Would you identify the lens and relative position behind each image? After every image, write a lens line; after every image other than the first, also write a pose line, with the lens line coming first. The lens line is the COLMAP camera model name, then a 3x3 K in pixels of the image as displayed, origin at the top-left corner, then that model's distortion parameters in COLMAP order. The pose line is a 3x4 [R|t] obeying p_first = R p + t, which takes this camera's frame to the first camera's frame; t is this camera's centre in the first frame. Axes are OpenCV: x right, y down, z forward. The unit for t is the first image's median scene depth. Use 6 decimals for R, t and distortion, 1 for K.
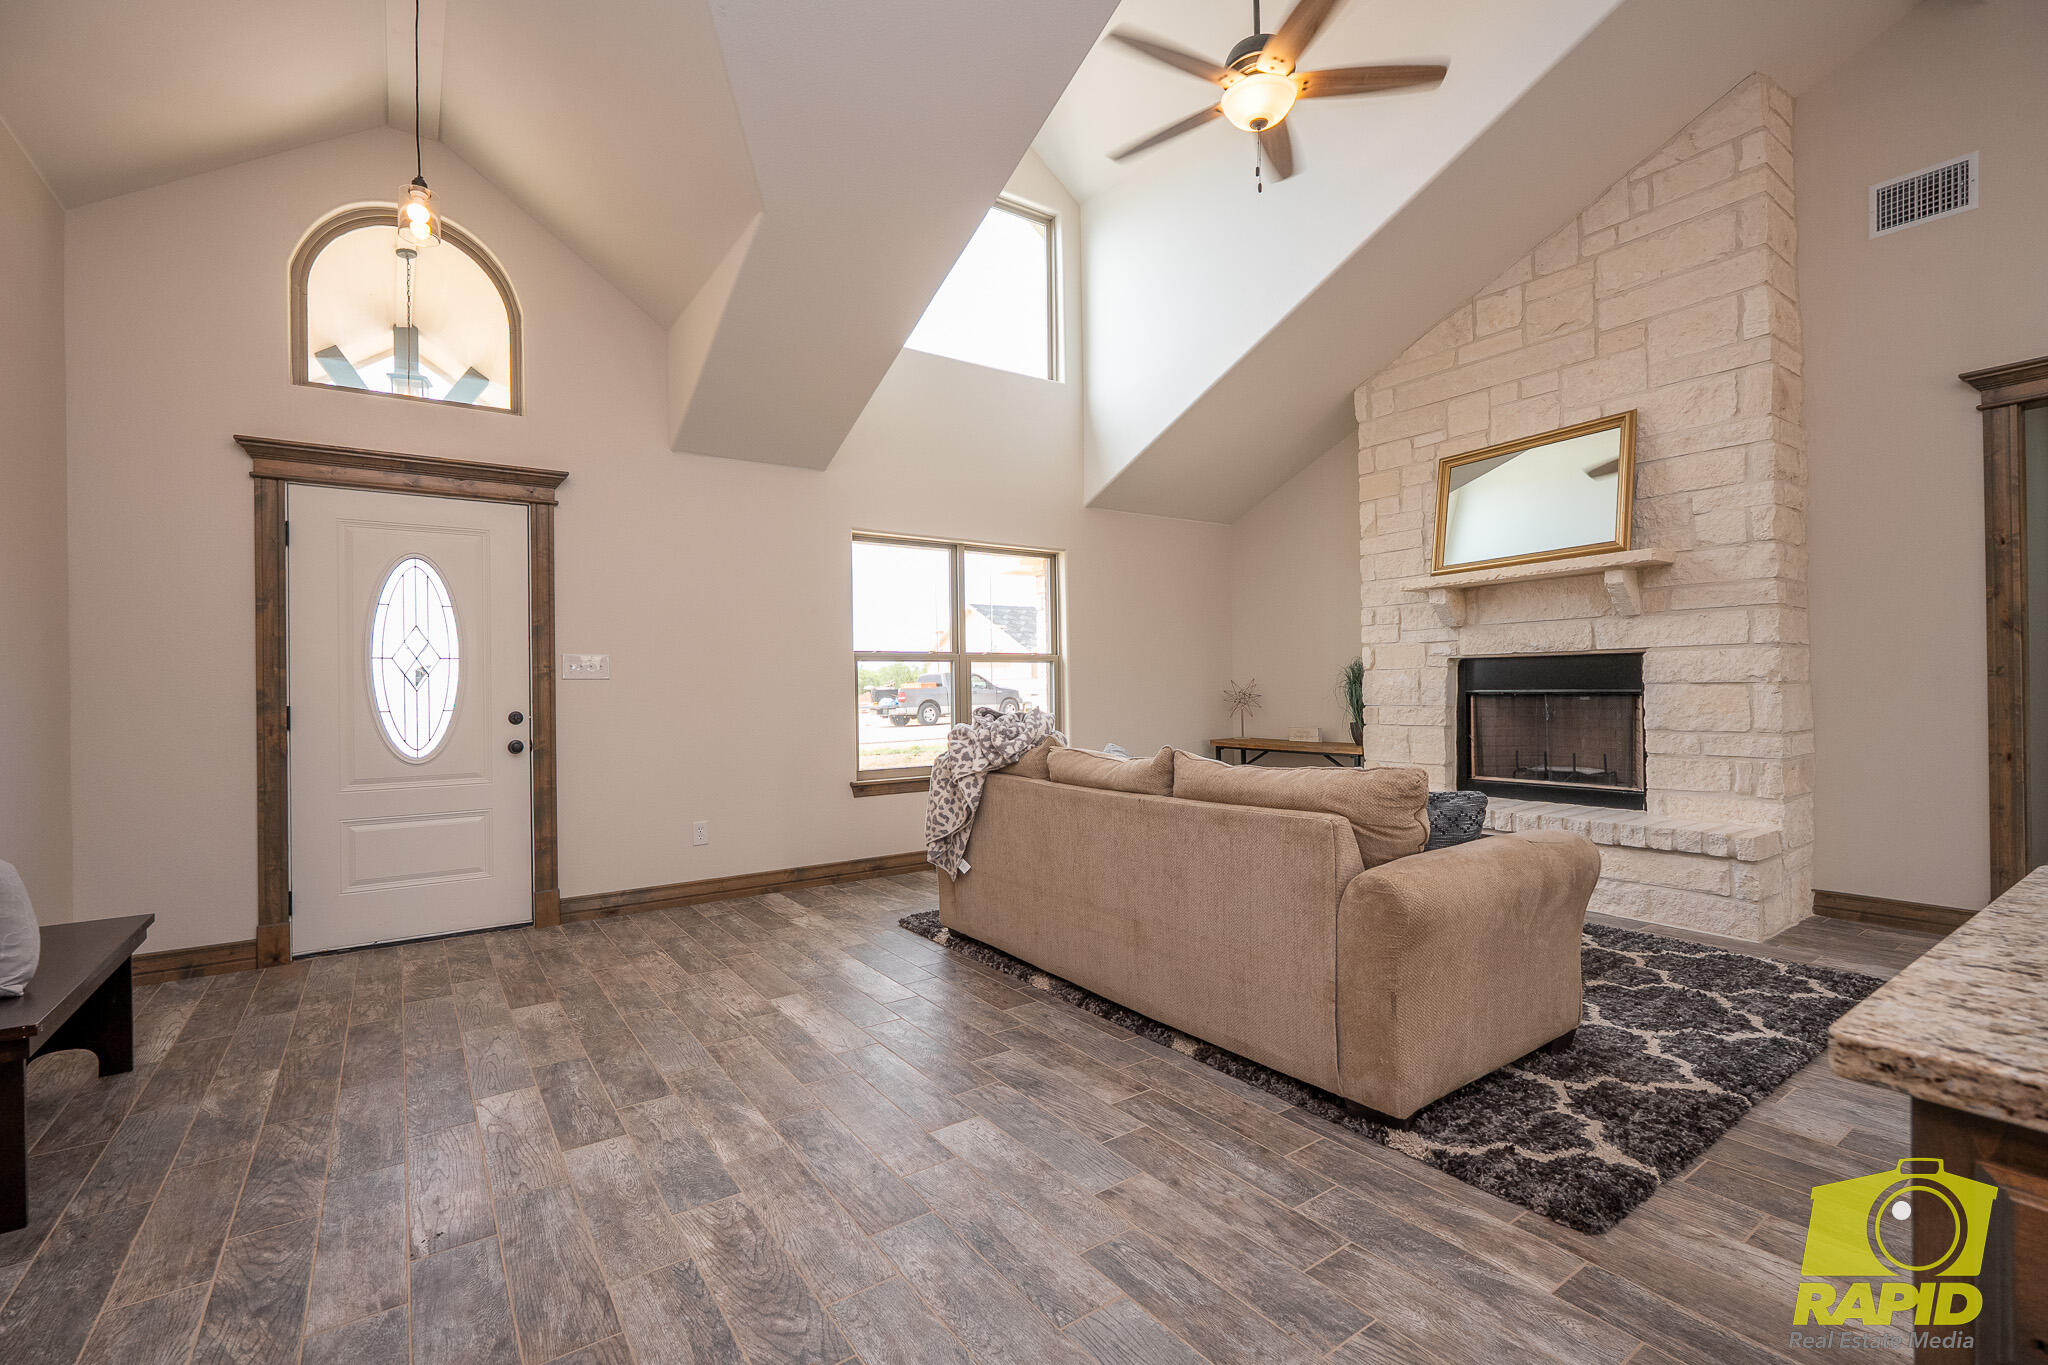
lens RADIAL K [[896.1, 0, 1019.5], [0, 896.1, 684.4], [0, 0, 1]] dist [-0.009406, 0.001549]
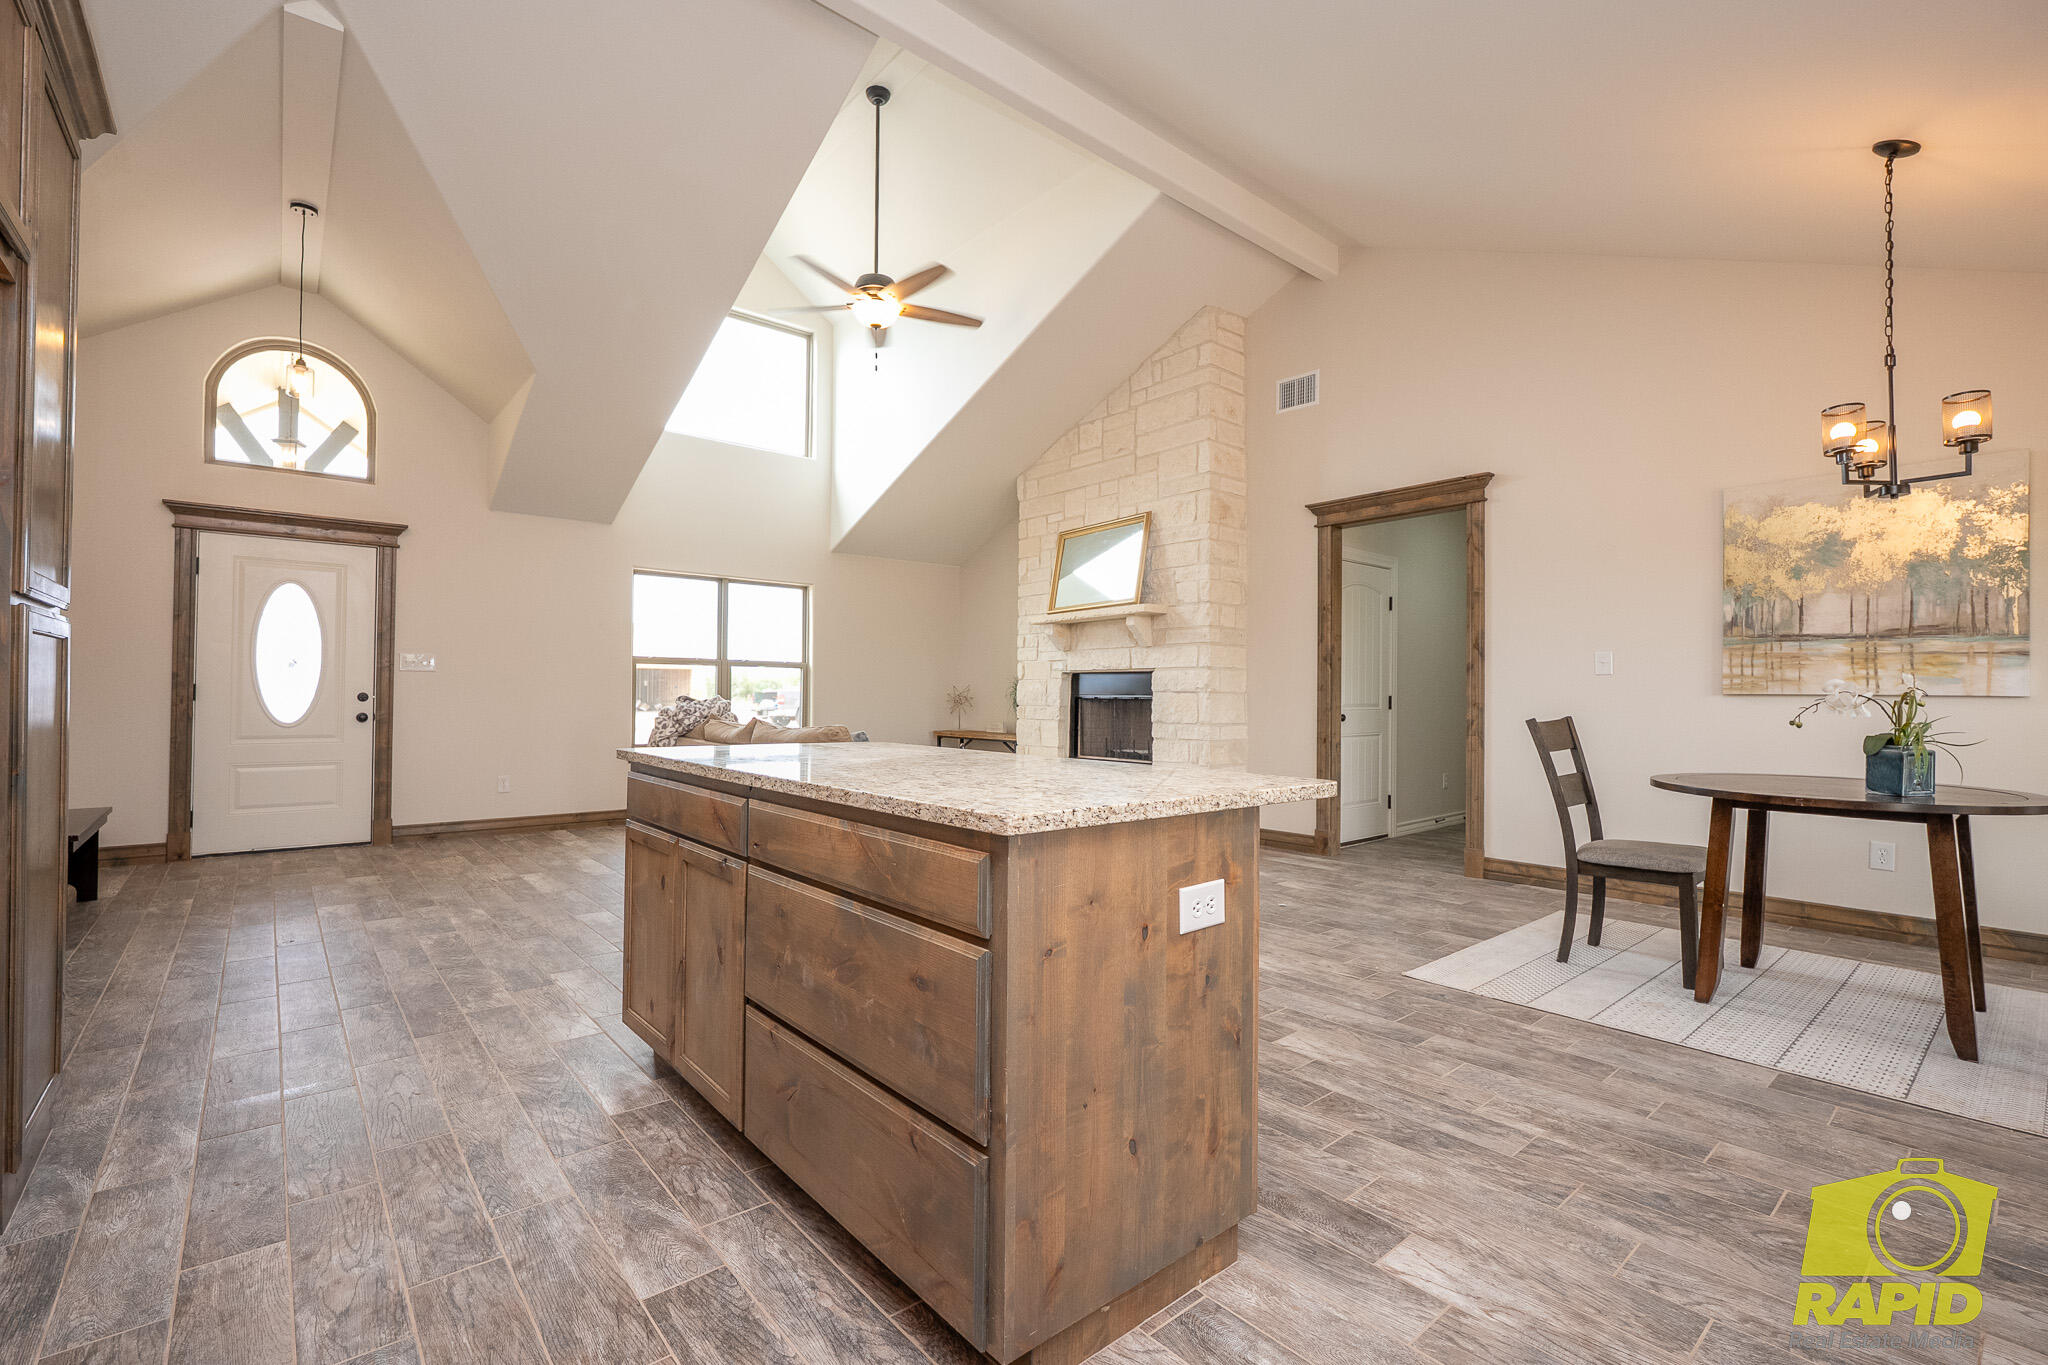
lens RADIAL K [[896.1, 0, 1020.7], [0, 896.1, 684.4], [0, 0, 1]] dist [-0.009406, 0.001549]
pose [[0.995323, 0.024027, 0.093566, 0.361934], [-0.023104, 0.999673, -0.010926, 0.009205], [-0.093798, 0.008713, 0.995553, -0.536565]]
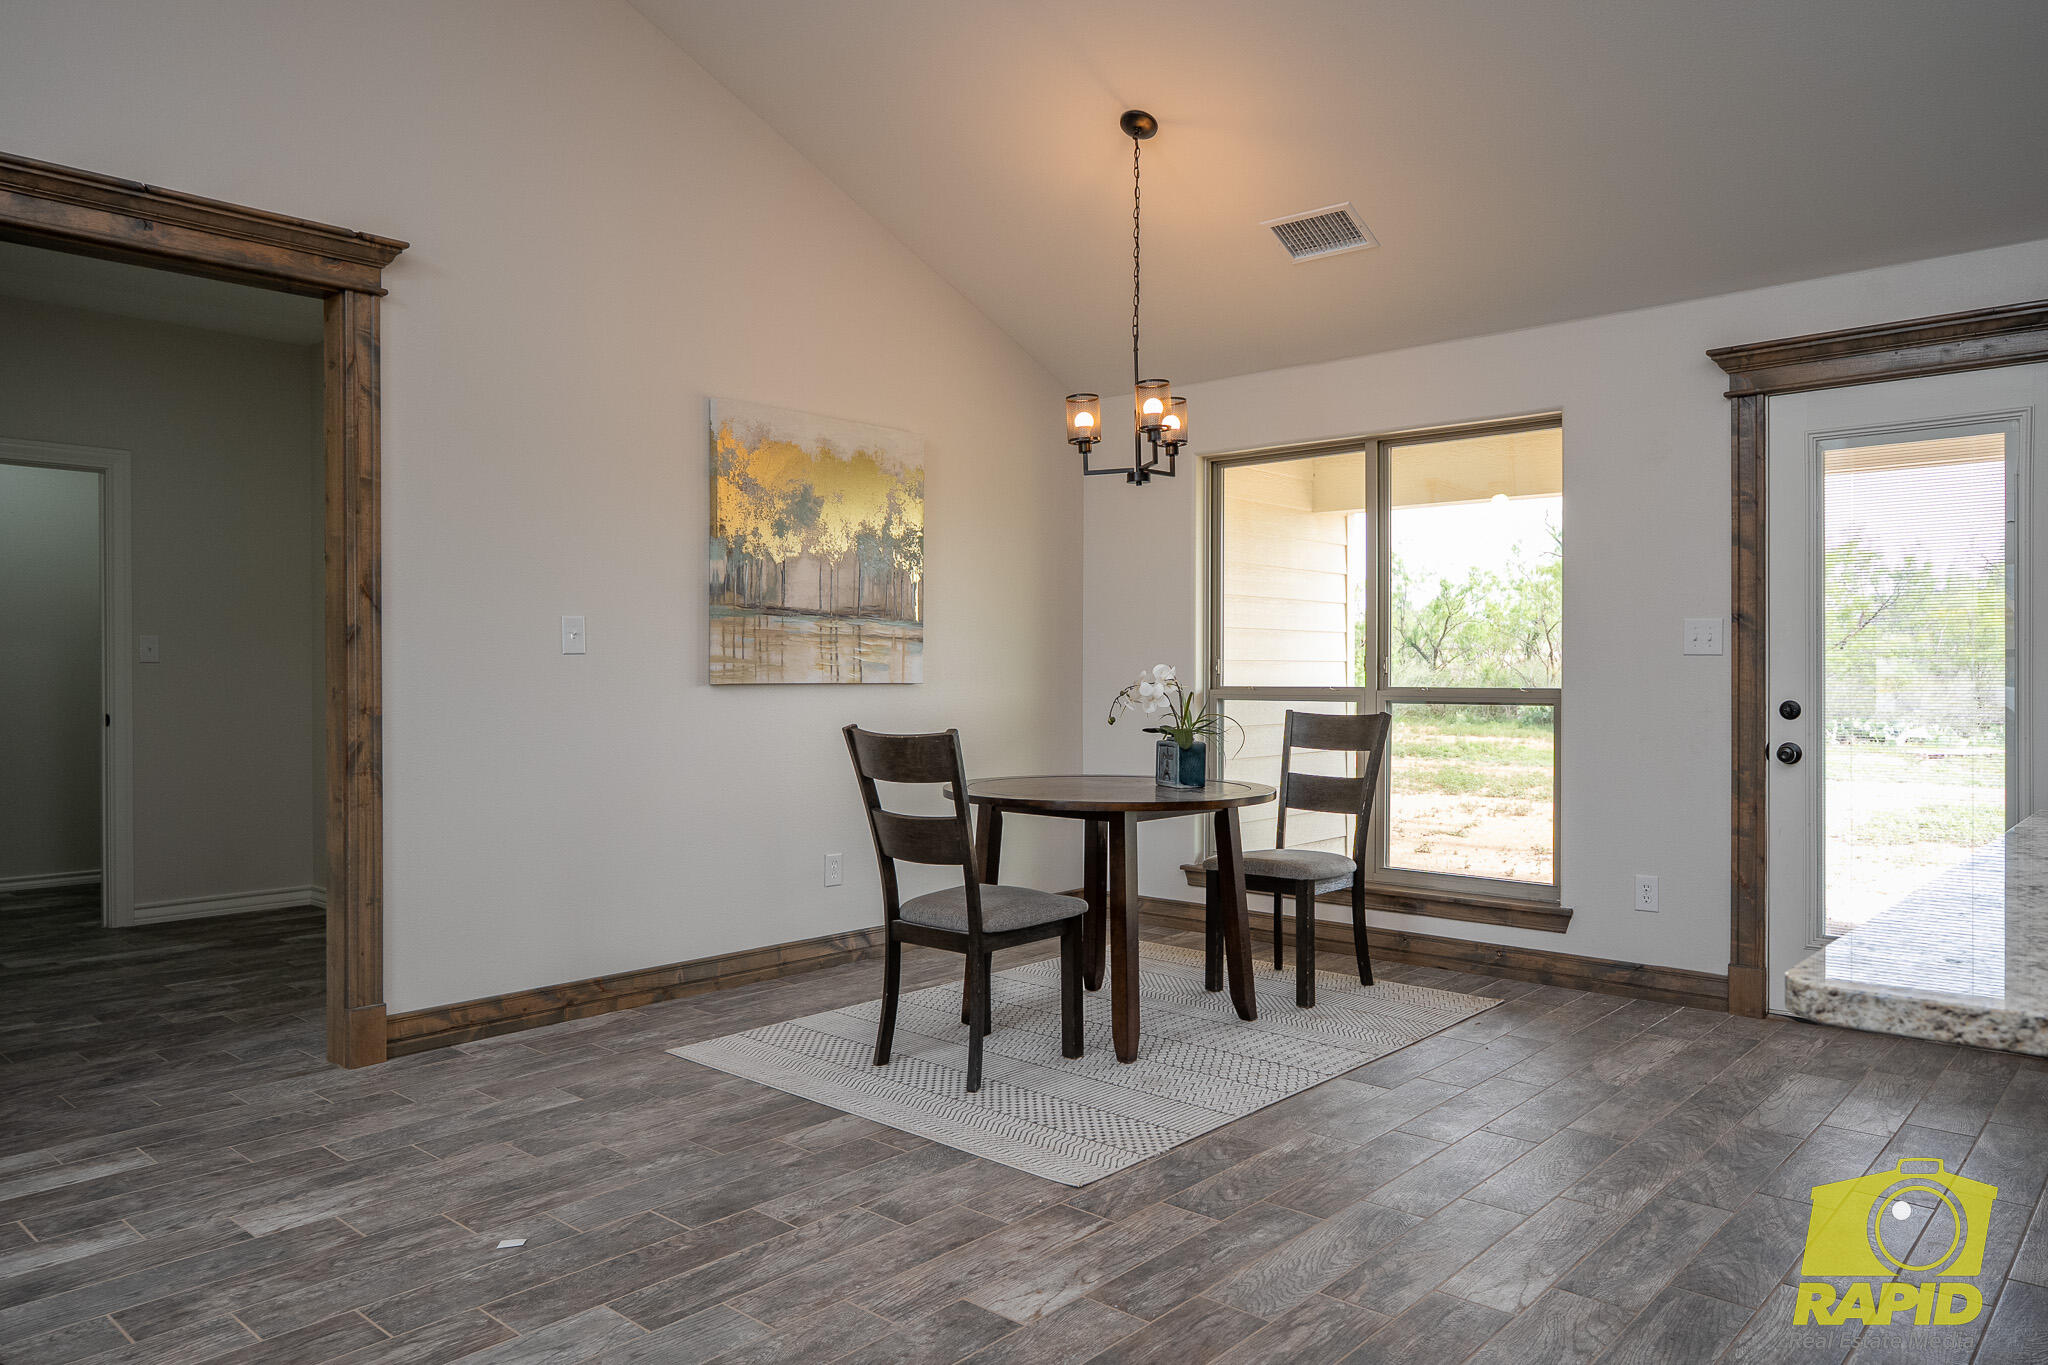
lens RADIAL K [[1375.6, 0, 1021.4], [0, 1375.6, 688.3], [0, 0, 1]] dist [-0.009141, 0.003610]
pose [[-0.227411, 0.002895, 0.973794, 0.086541], [0.002945, 0.999993, -0.002285, -0.003458], [-0.973794, 0.002348, -0.227418, 0.471759]]
